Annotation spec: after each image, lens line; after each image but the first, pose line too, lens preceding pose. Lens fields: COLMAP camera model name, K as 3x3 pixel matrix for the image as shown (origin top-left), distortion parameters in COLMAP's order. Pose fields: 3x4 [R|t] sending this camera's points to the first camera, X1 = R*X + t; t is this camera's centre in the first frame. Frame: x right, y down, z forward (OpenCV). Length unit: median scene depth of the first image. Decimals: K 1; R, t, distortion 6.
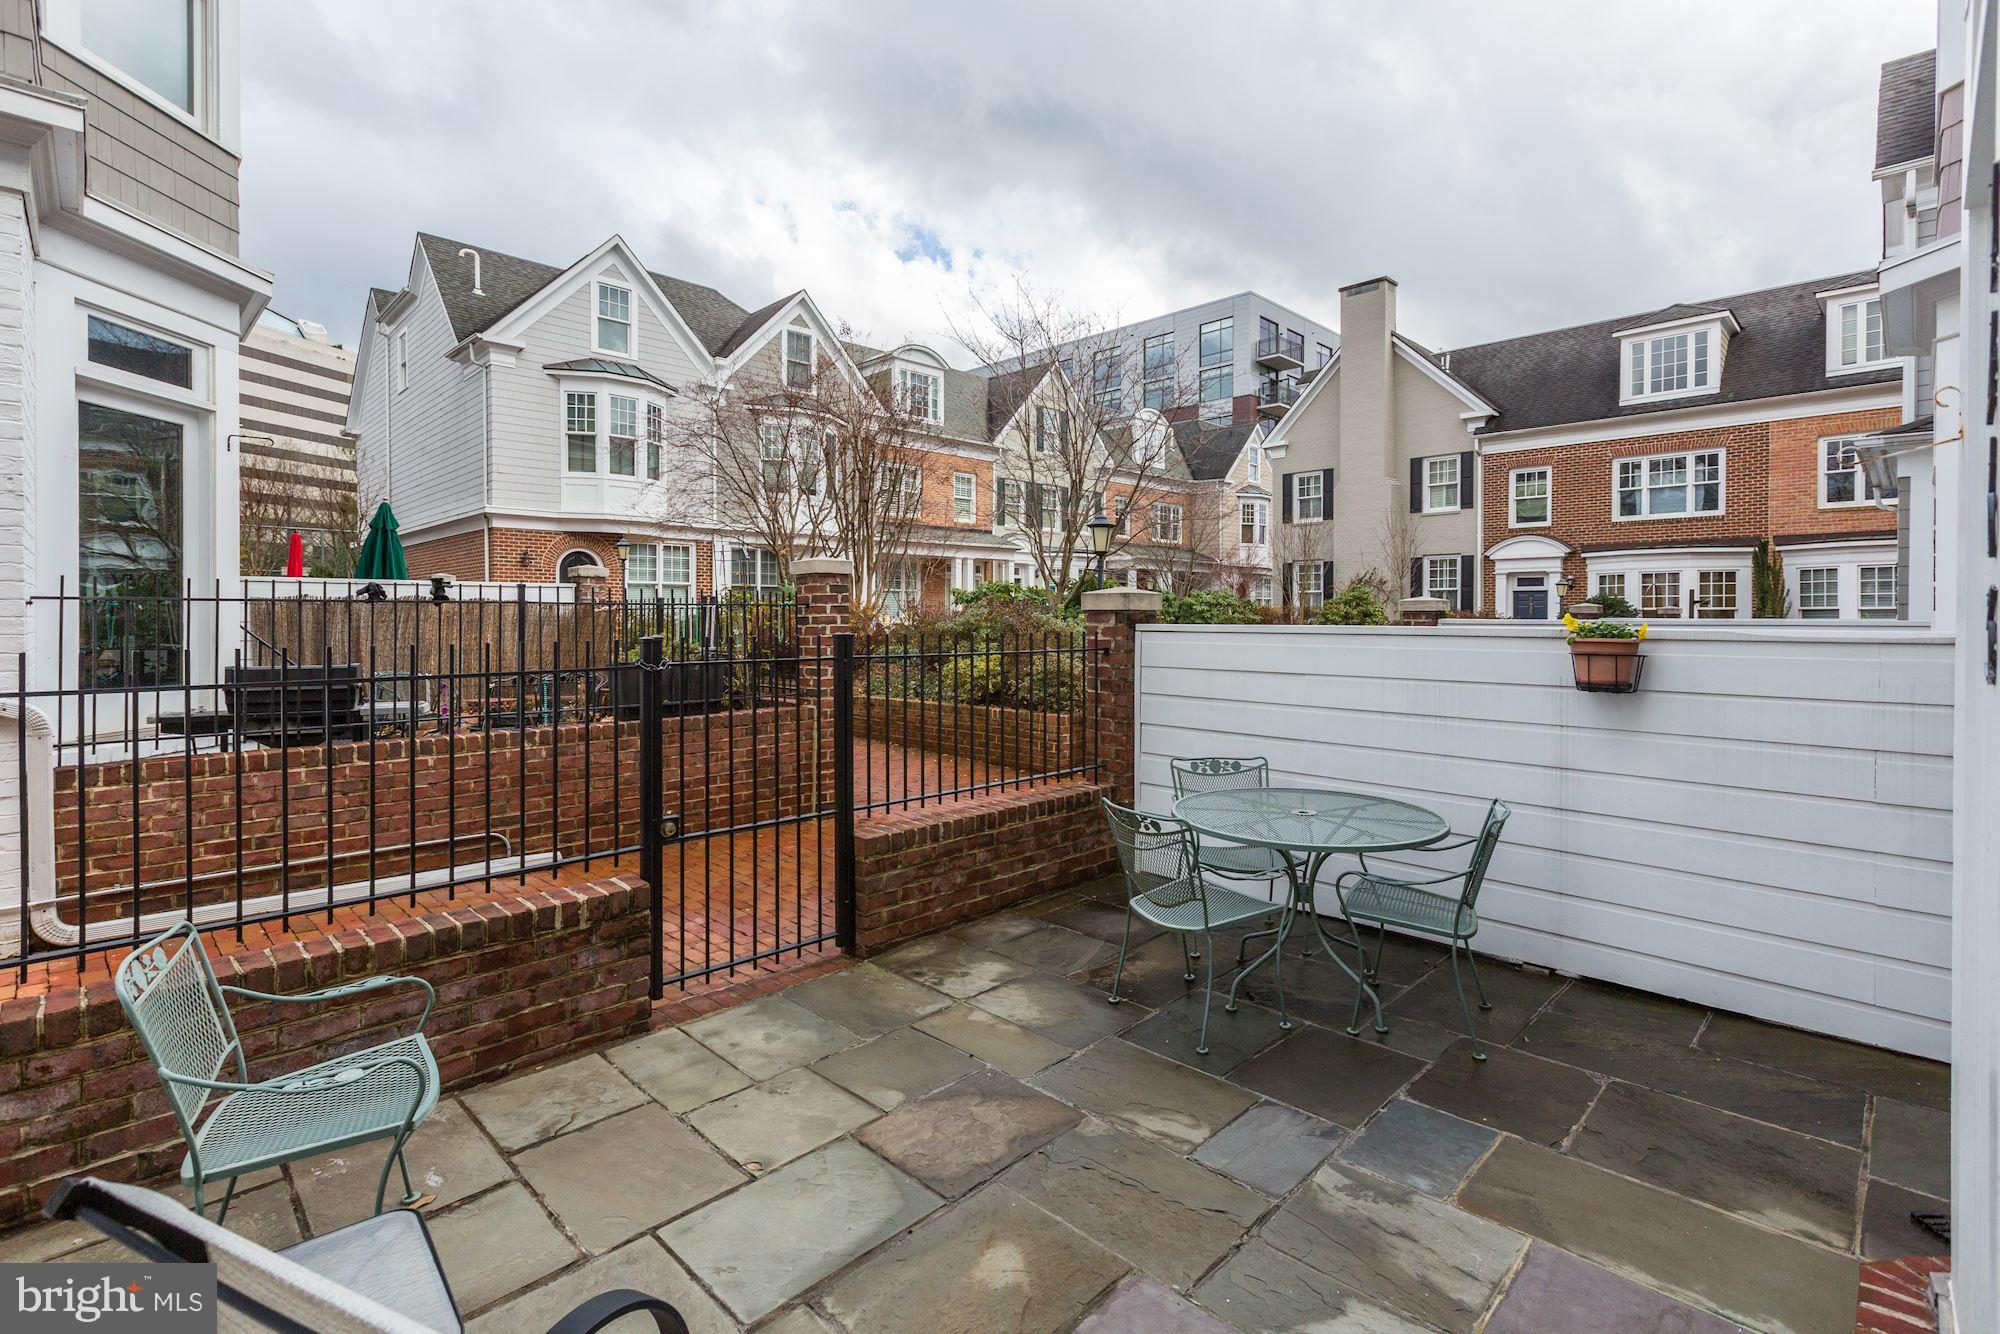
lens RADIAL K [[920.8, 0, 982.9], [0, 920.8, 619.2], [0, 0, 1]] dist [0.000564, -0.000164]
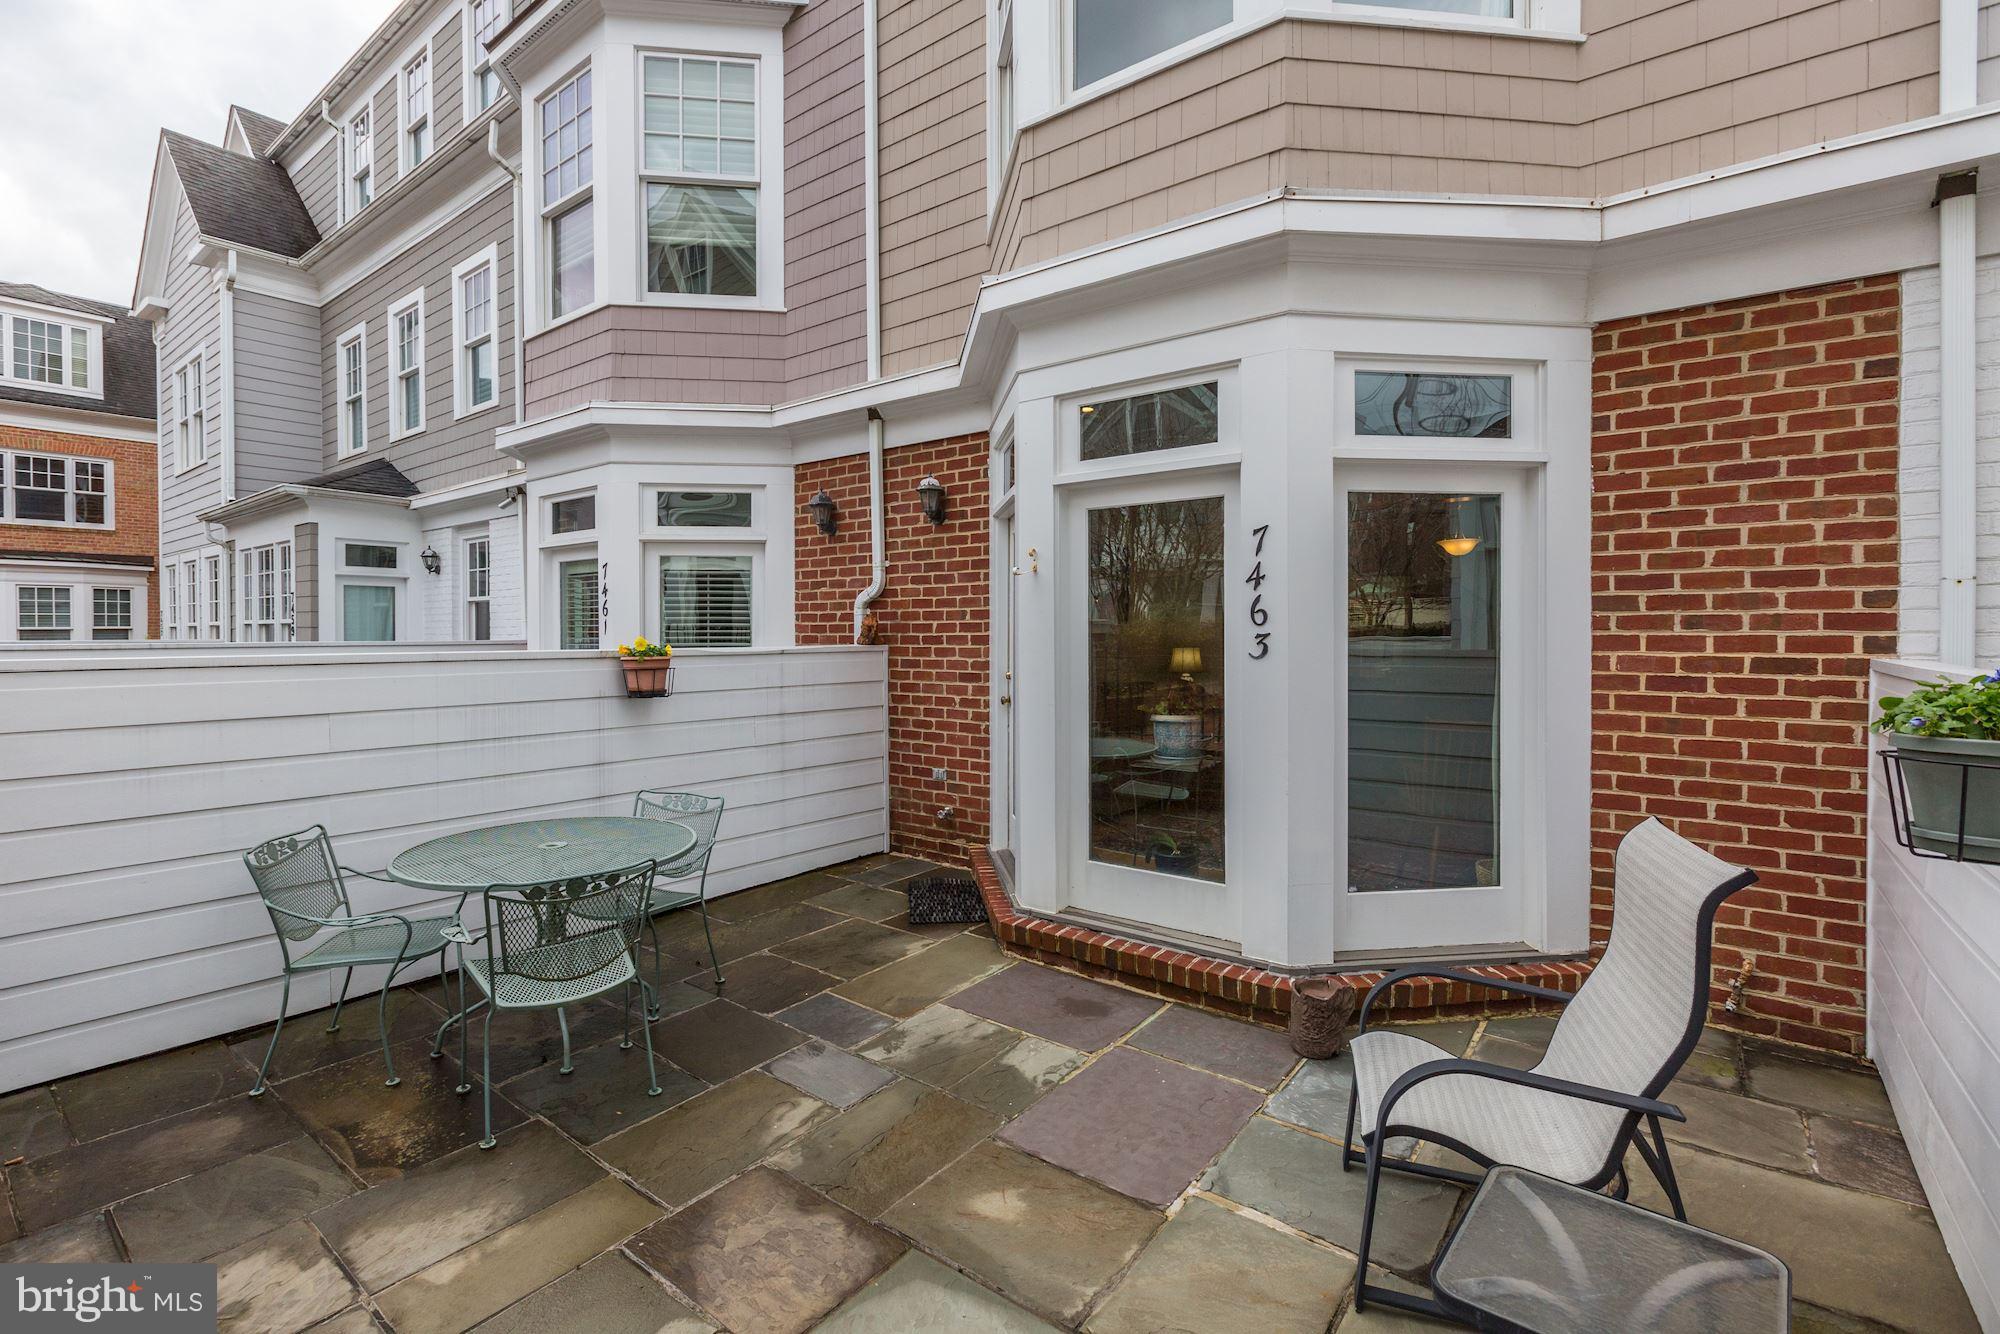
lens RADIAL K [[920.8, 0, 938.5], [0, 920.8, 650.0], [0, 0, 1]] dist [0.000564, -0.000164]
pose [[-0.119463, -0.017376, 0.992687, -0.637740], [0.003295, 0.999834, 0.017898, -0.010663], [-0.992833, 0.005409, -0.119386, 0.694170]]
